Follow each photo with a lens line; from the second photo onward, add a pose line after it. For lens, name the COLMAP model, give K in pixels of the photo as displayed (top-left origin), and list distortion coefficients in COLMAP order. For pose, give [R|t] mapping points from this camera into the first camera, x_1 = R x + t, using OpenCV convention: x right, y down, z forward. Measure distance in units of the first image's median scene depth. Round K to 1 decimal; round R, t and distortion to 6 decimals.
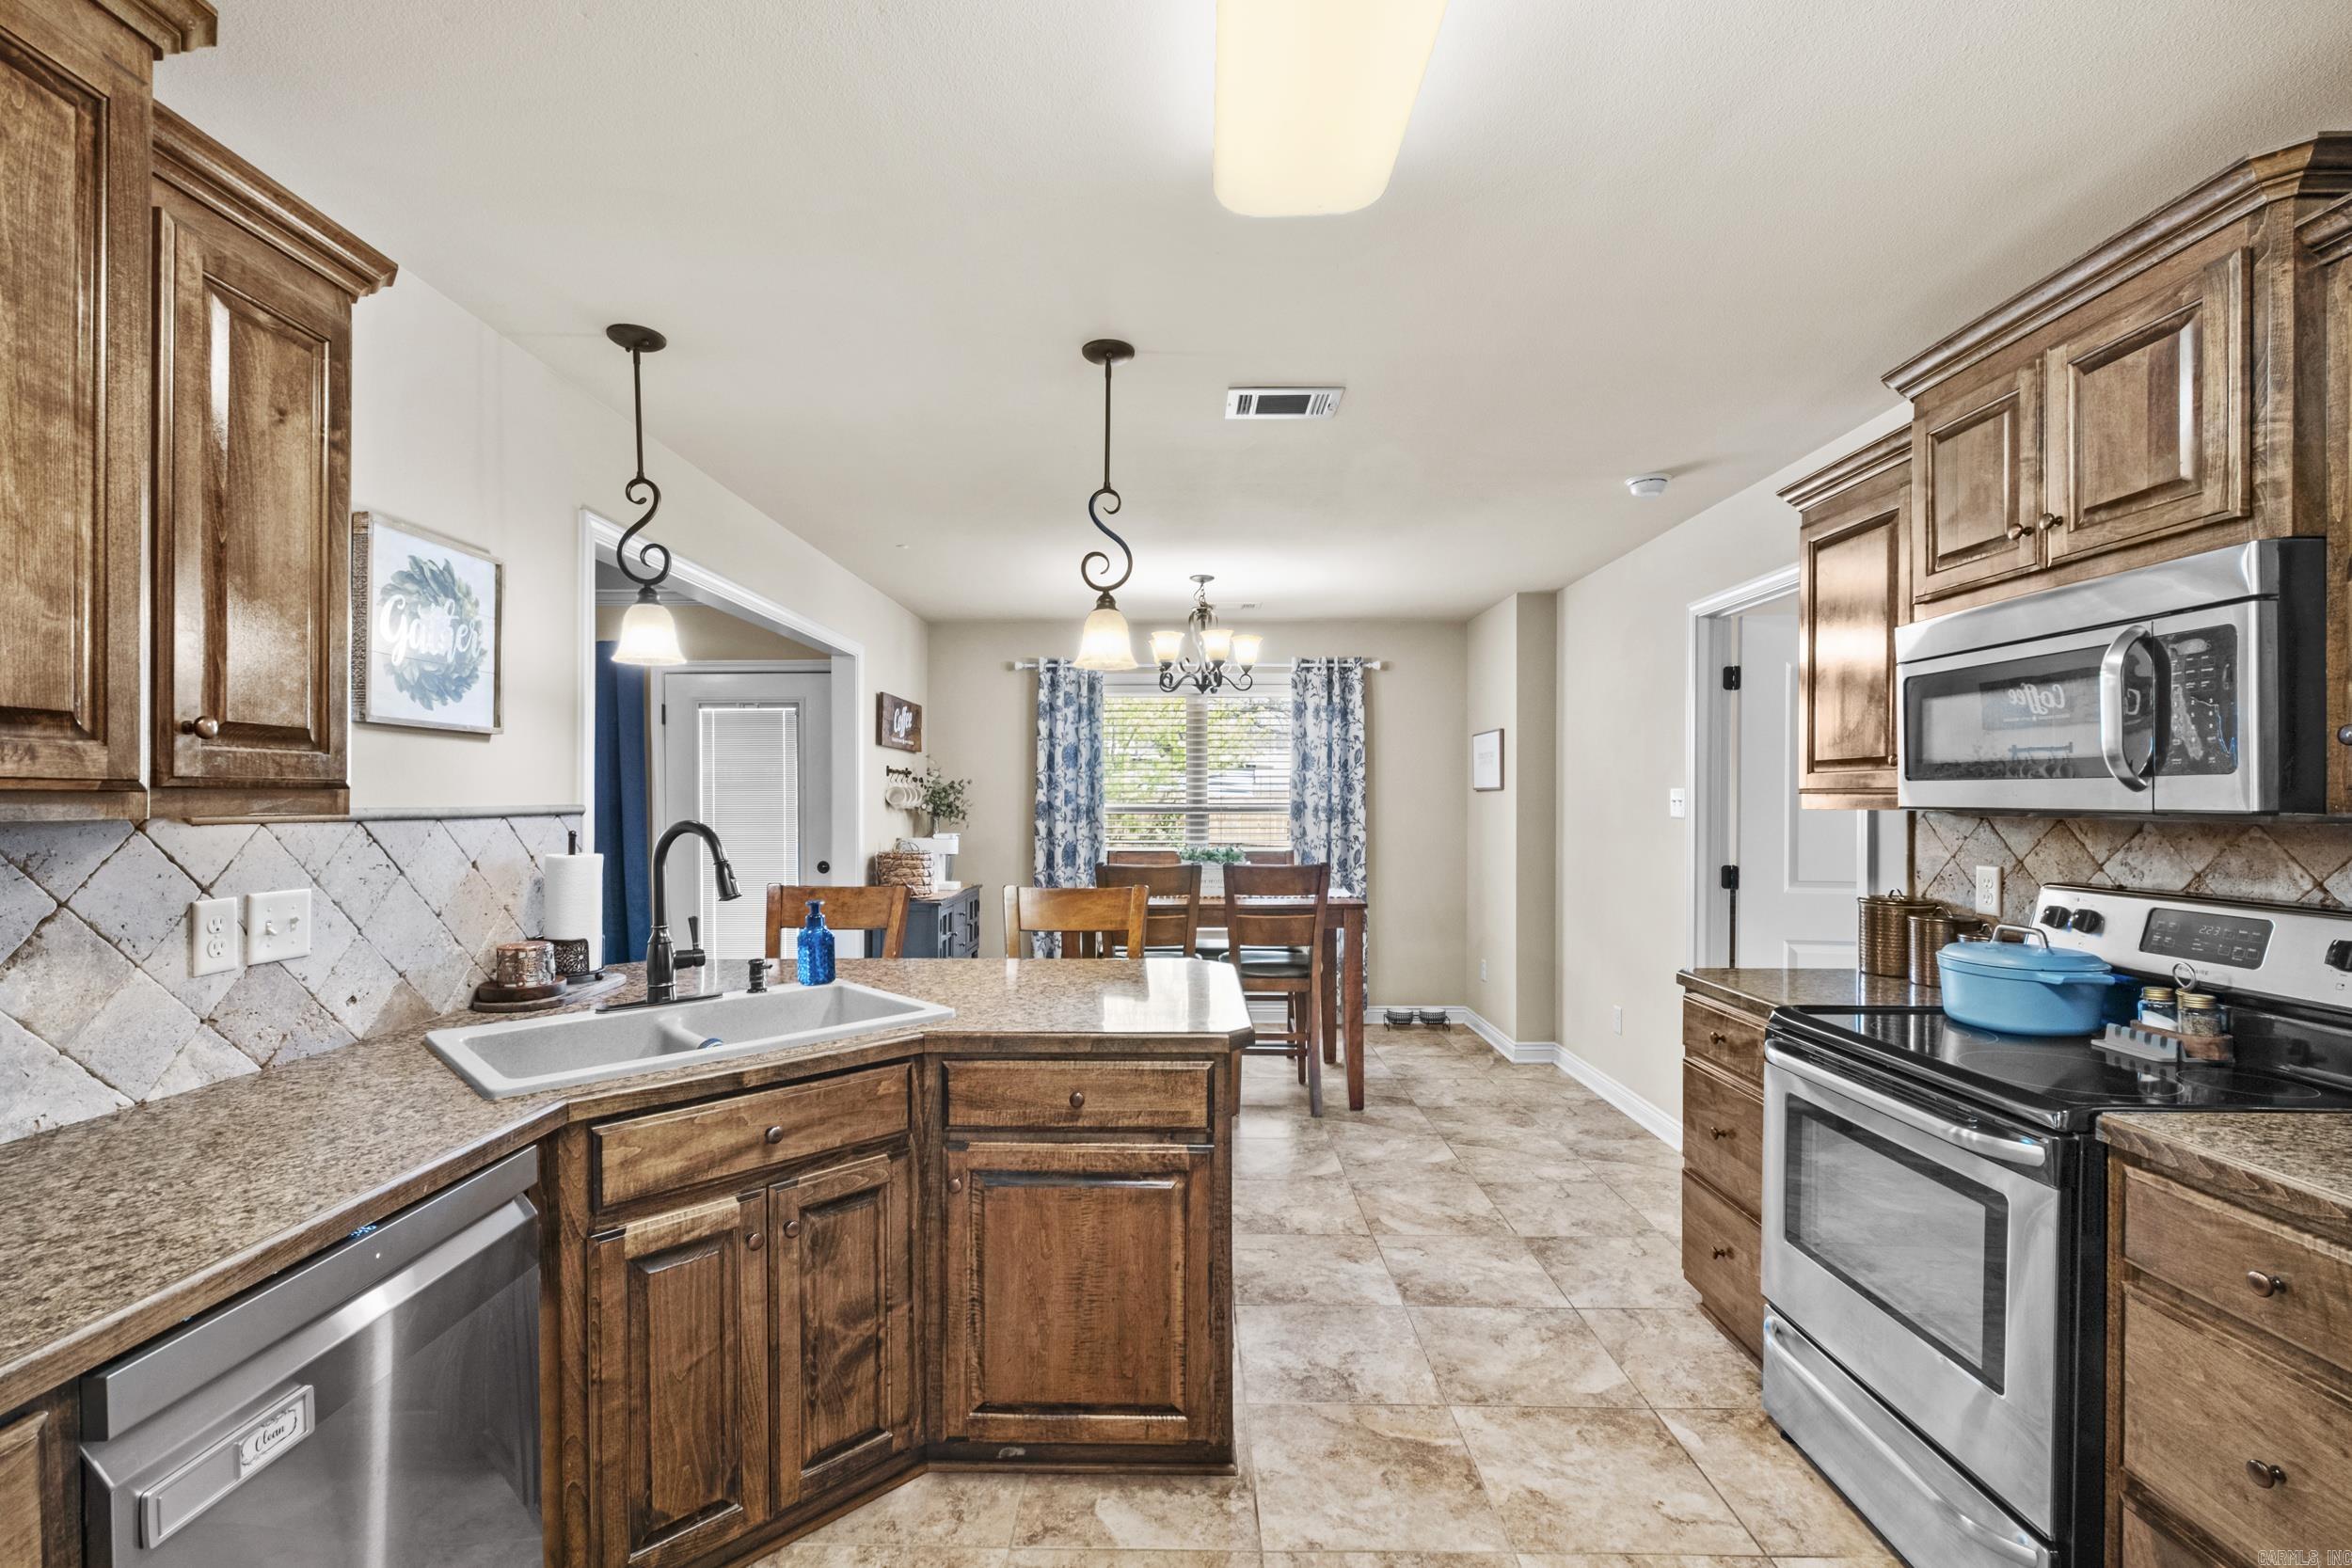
lens RADIAL K [[1014.1, 0, 1166.3], [0, 1014.1, 827.1], [0, 0, 1]] dist [-0.000967, 0.000005]
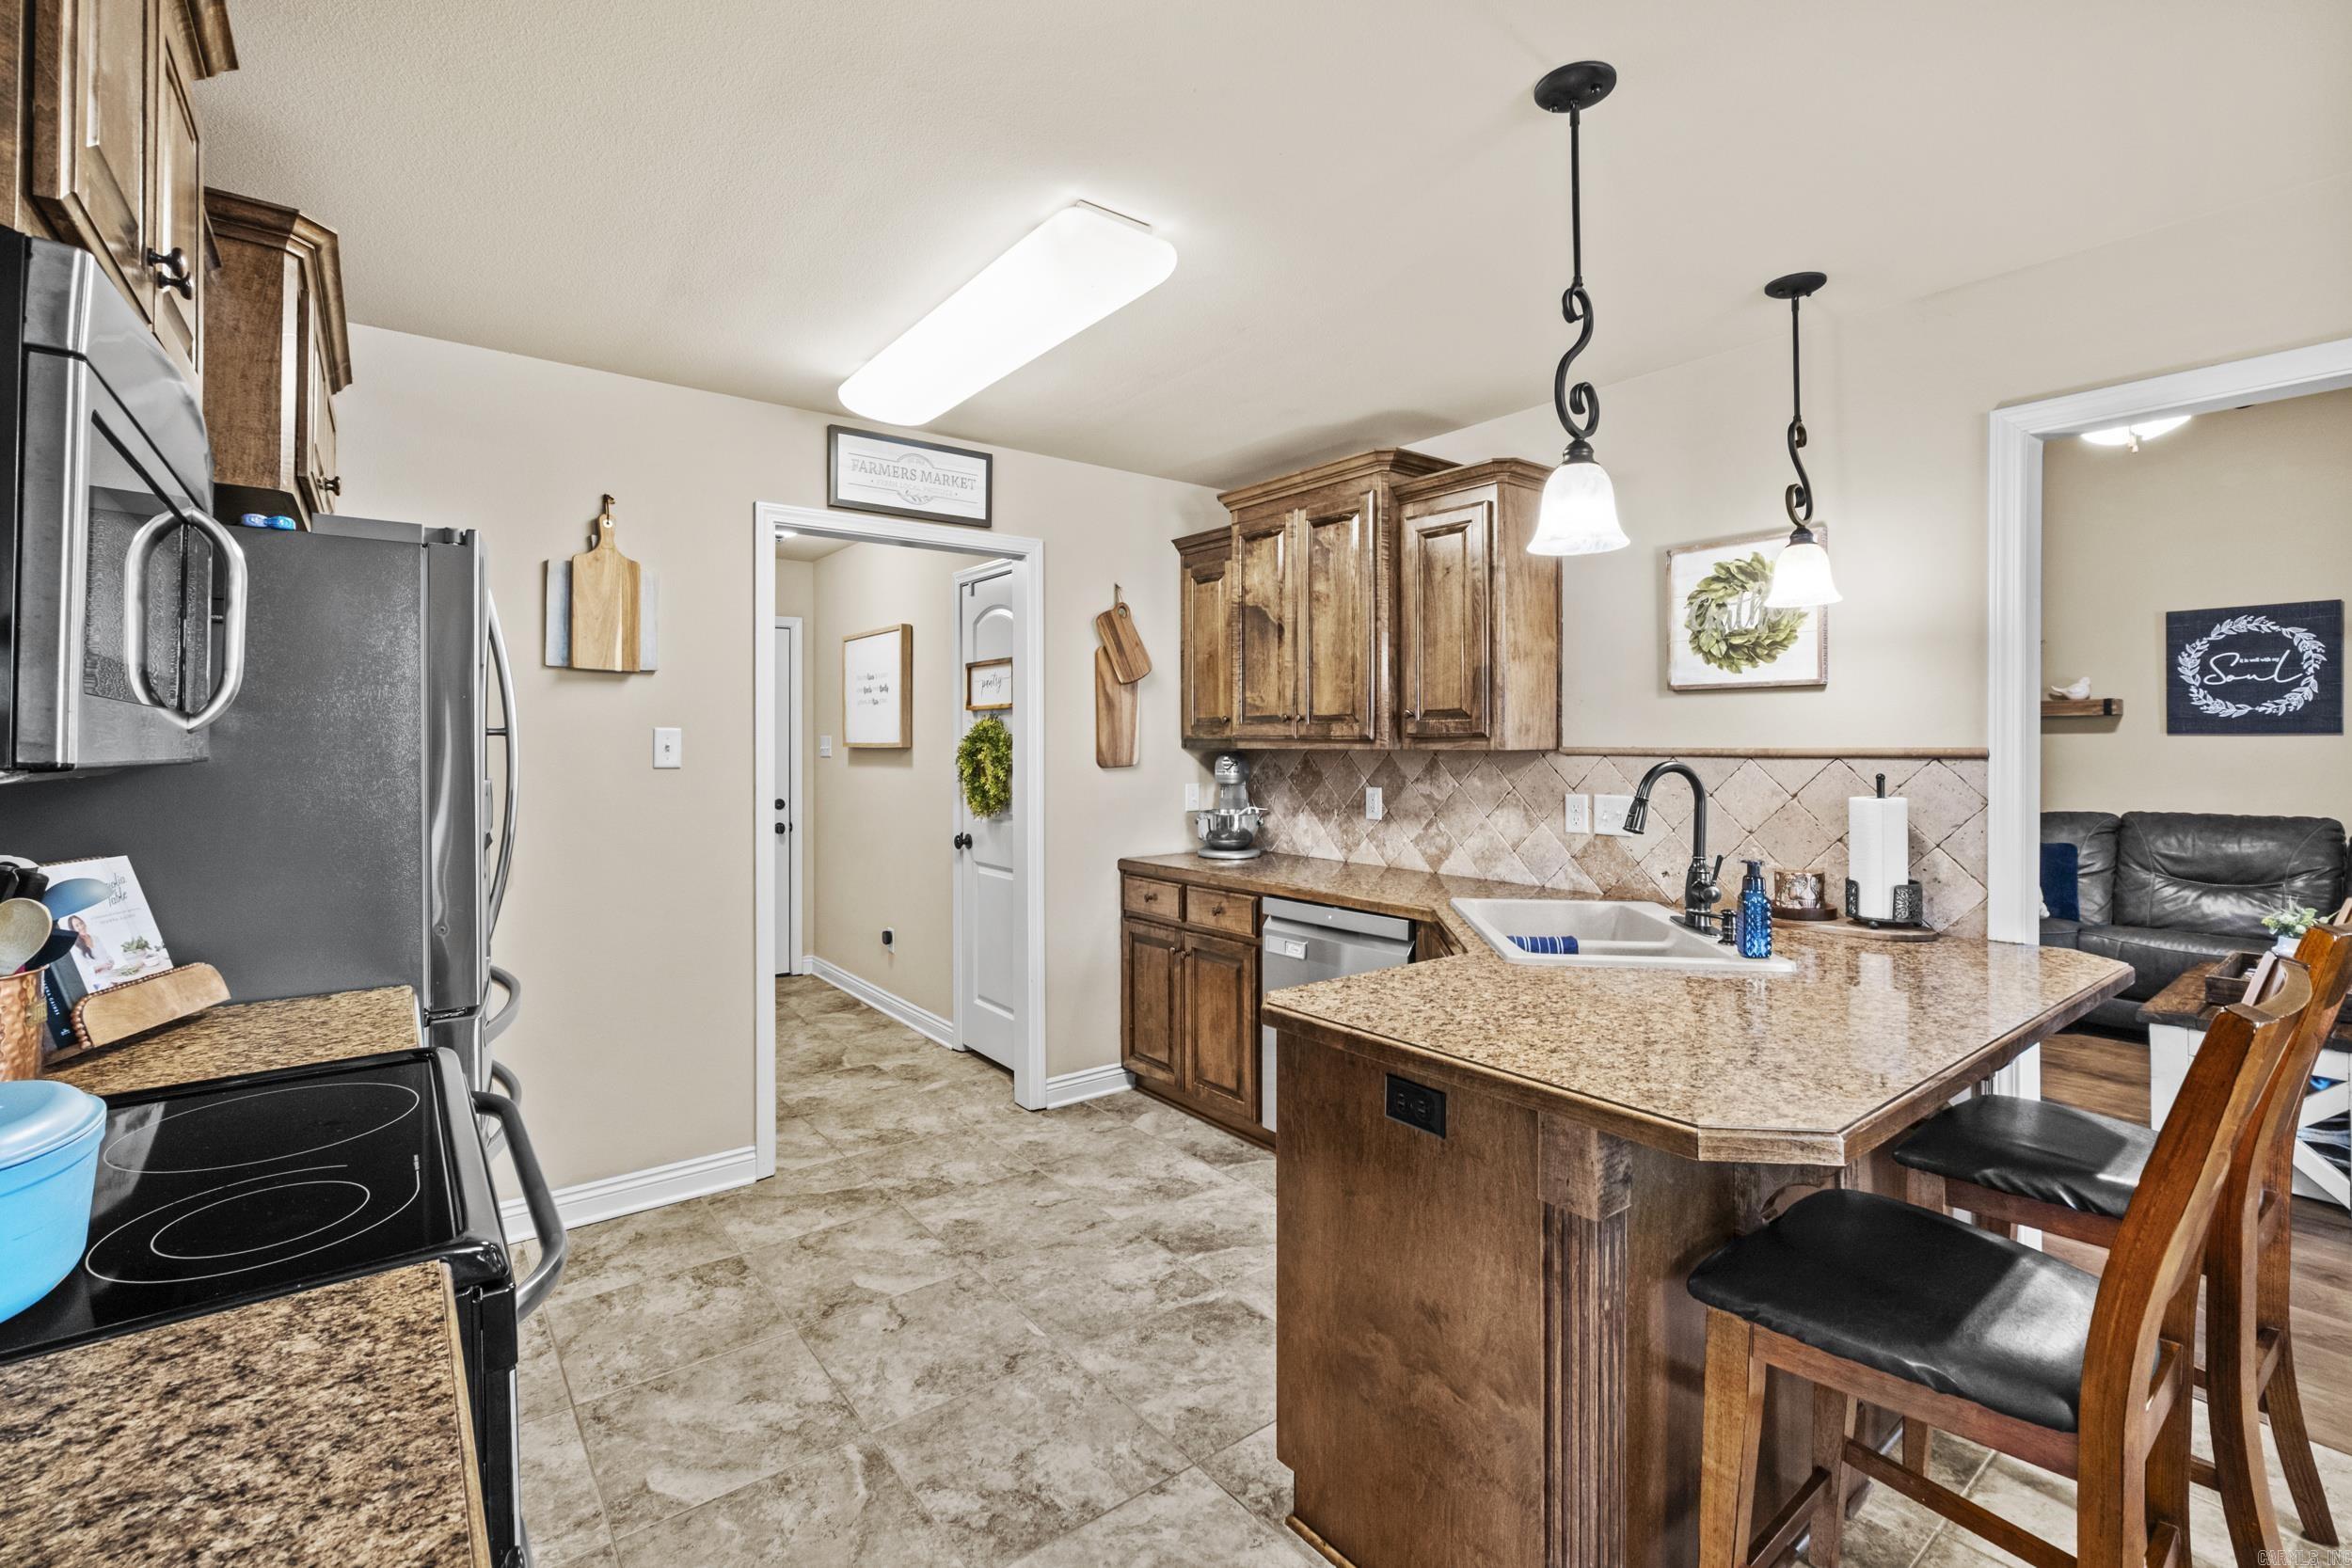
lens RADIAL K [[1024.6, 0, 1145.8], [0, 1024.6, 742.3], [0, 0, 1]] dist [-0.010150, -0.000318]
pose [[-0.791306, 0.000354, -0.611421, 0.259508], [-0.016740, 0.999612, 0.022244, -0.016169], [0.611191, 0.027837, -0.790993, 0.596971]]
